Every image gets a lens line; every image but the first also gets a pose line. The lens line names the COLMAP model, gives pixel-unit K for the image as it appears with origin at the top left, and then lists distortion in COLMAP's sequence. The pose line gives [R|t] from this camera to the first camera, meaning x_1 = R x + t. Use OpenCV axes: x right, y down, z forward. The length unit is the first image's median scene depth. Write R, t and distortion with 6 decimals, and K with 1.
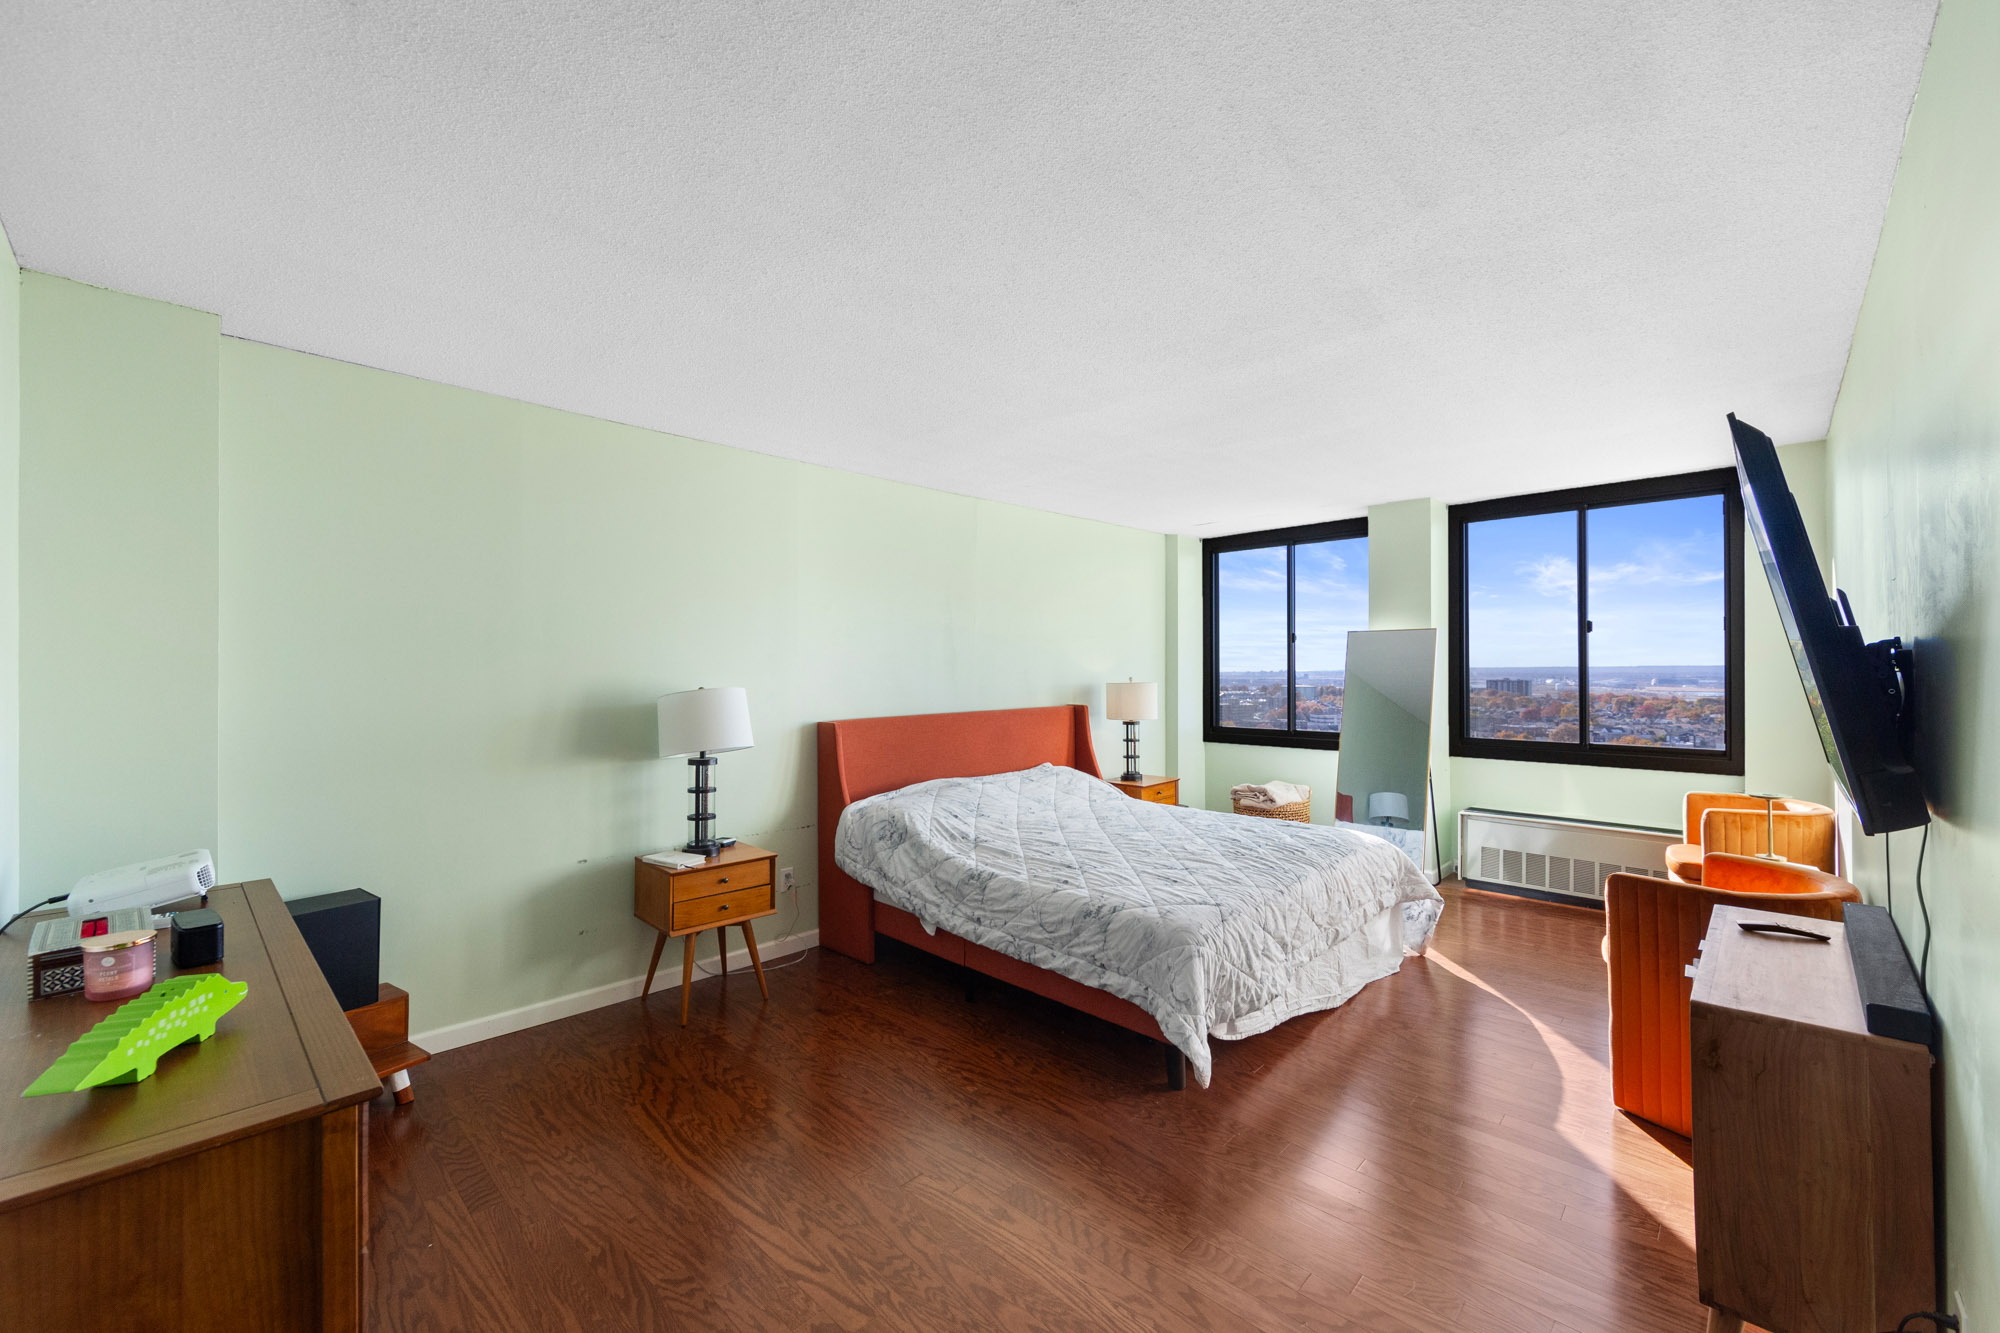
lens RADIAL K [[792.9, 0, 1002.5], [0, 792.9, 664.4], [0, 0, 1]] dist [-0.001578, -0.001068]
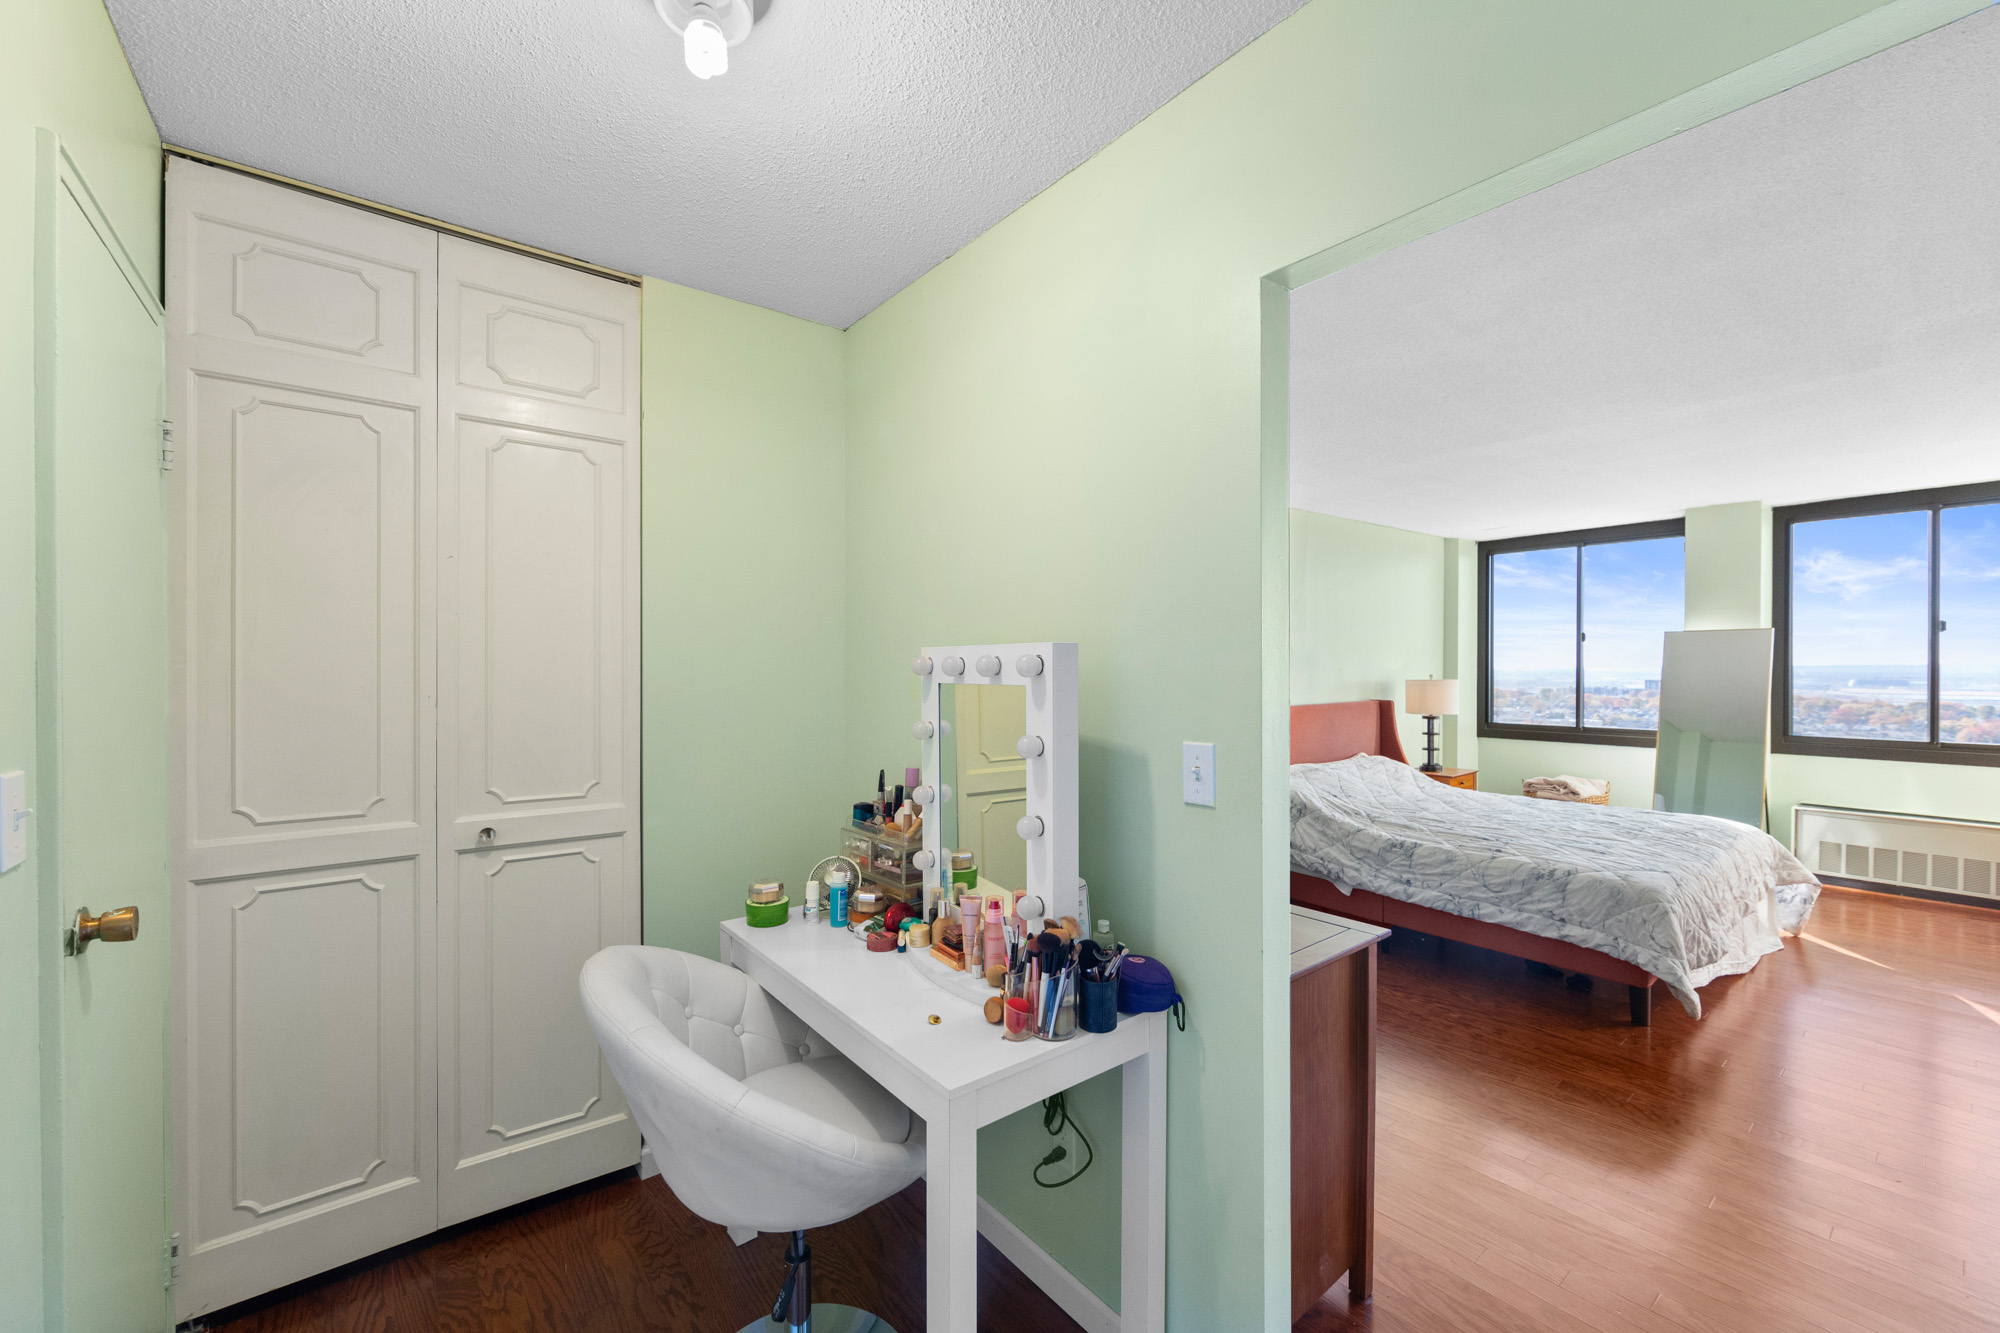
lens RADIAL K [[792.9, 0, 1002.6], [0, 792.9, 670.2], [0, 0, 1]] dist [-0.001578, -0.001068]
pose [[0.991071, 0.002762, -0.133307, -0.406465], [-0.001372, 0.999944, 0.010519, -0.000154], [0.133329, -0.010242, 0.991019, -0.201635]]
